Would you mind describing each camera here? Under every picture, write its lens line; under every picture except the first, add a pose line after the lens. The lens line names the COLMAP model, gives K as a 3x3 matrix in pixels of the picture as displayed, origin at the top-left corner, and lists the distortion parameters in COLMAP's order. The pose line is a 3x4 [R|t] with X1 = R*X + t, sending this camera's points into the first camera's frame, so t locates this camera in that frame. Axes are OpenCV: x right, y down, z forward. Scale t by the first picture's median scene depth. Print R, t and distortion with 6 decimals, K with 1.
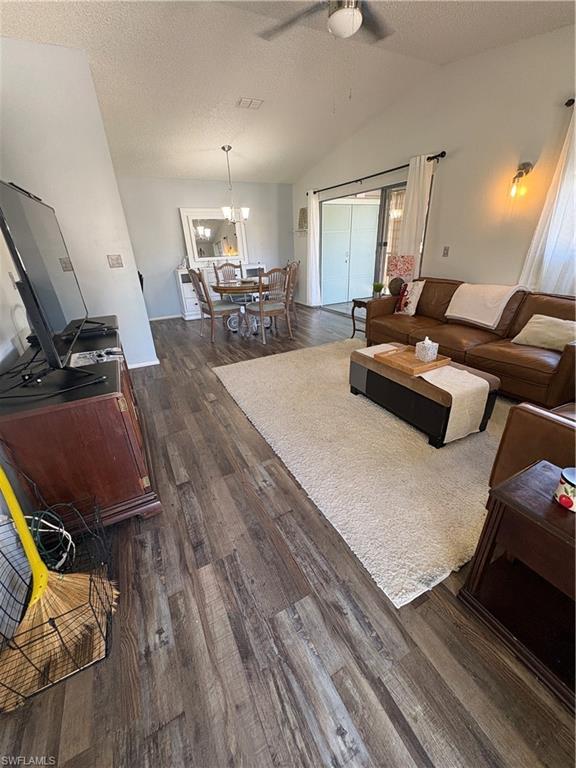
lens RADIAL K [[306.6, 0, 288.0], [0, 306.6, 384.0], [0, 0, 1]] dist [-0.001536, 0.000799]
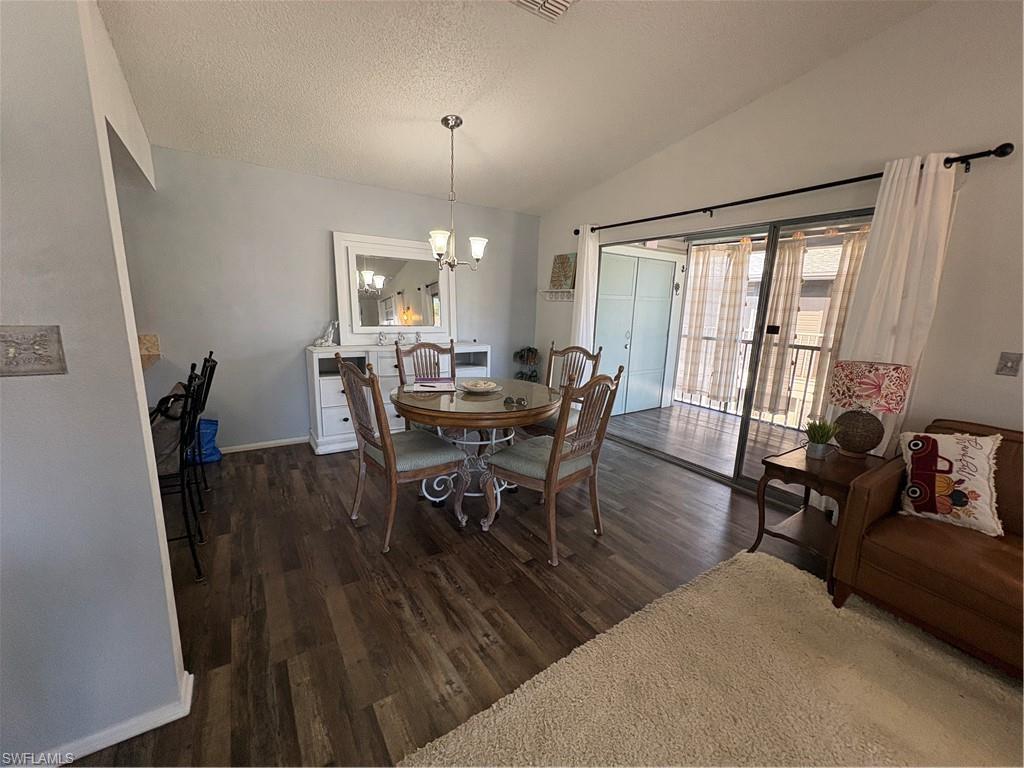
lens RADIAL K [[408.8, 0, 513.5], [0, 408.8, 384.6], [0, 0, 1]] dist [-0.001536, 0.000799]
pose [[0.990843, 0.044851, 0.127354, -0.136113], [-0.013195, 0.970866, -0.239260, -0.177621], [-0.134374, 0.235388, 0.962567, 0.380270]]
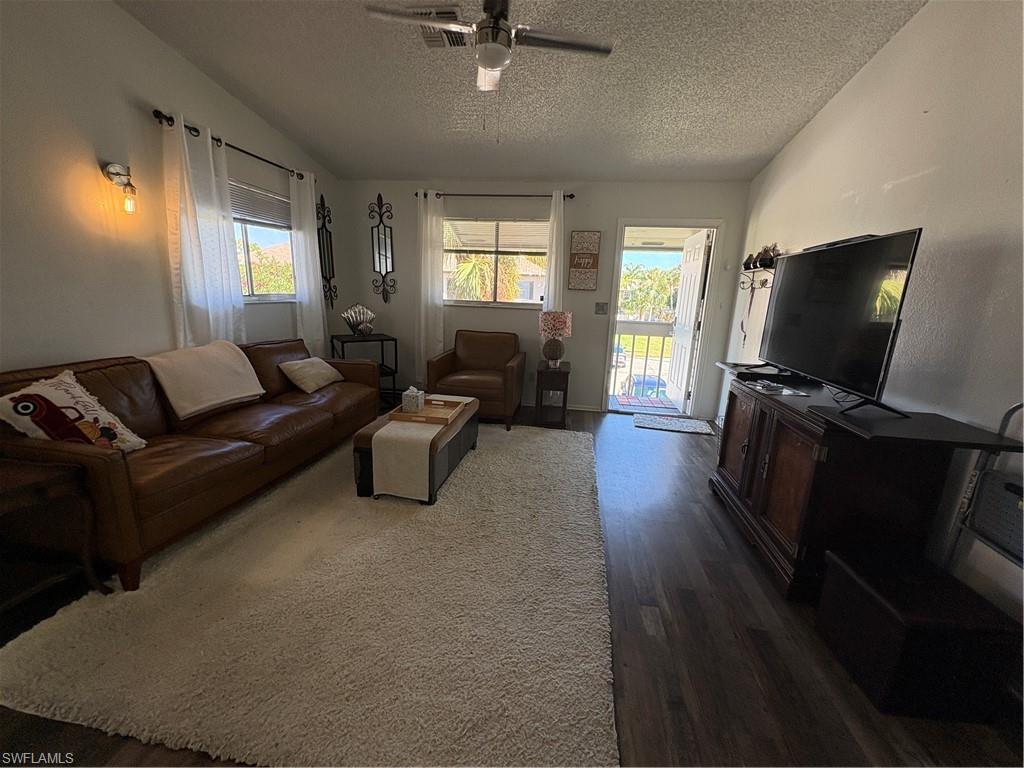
lens RADIAL K [[408.8, 0, 513.5], [0, 408.8, 384.6], [0, 0, 1]] dist [-0.001536, 0.000799]
pose [[-0.811776, -0.122253, 0.571029, -0.200010], [0.241370, 0.820162, 0.518724, -0.298621], [-0.531752, 0.558917, -0.636280, 0.677491]]
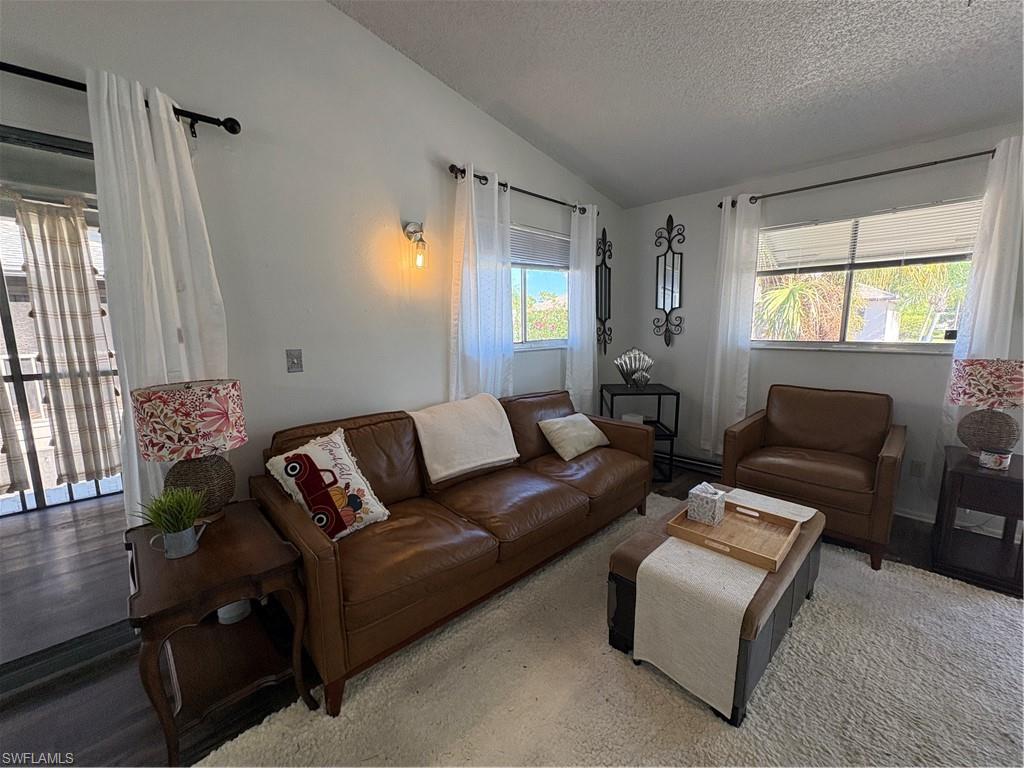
lens RADIAL K [[408.8, 0, 513.5], [0, 408.8, 384.6], [0, 0, 1]] dist [-0.001536, 0.000799]
pose [[-0.297705, -0.097797, 0.949635, -0.061760], [0.422990, 0.878253, 0.223051, -0.267585], [-0.855834, 0.468089, -0.220093, 0.587837]]
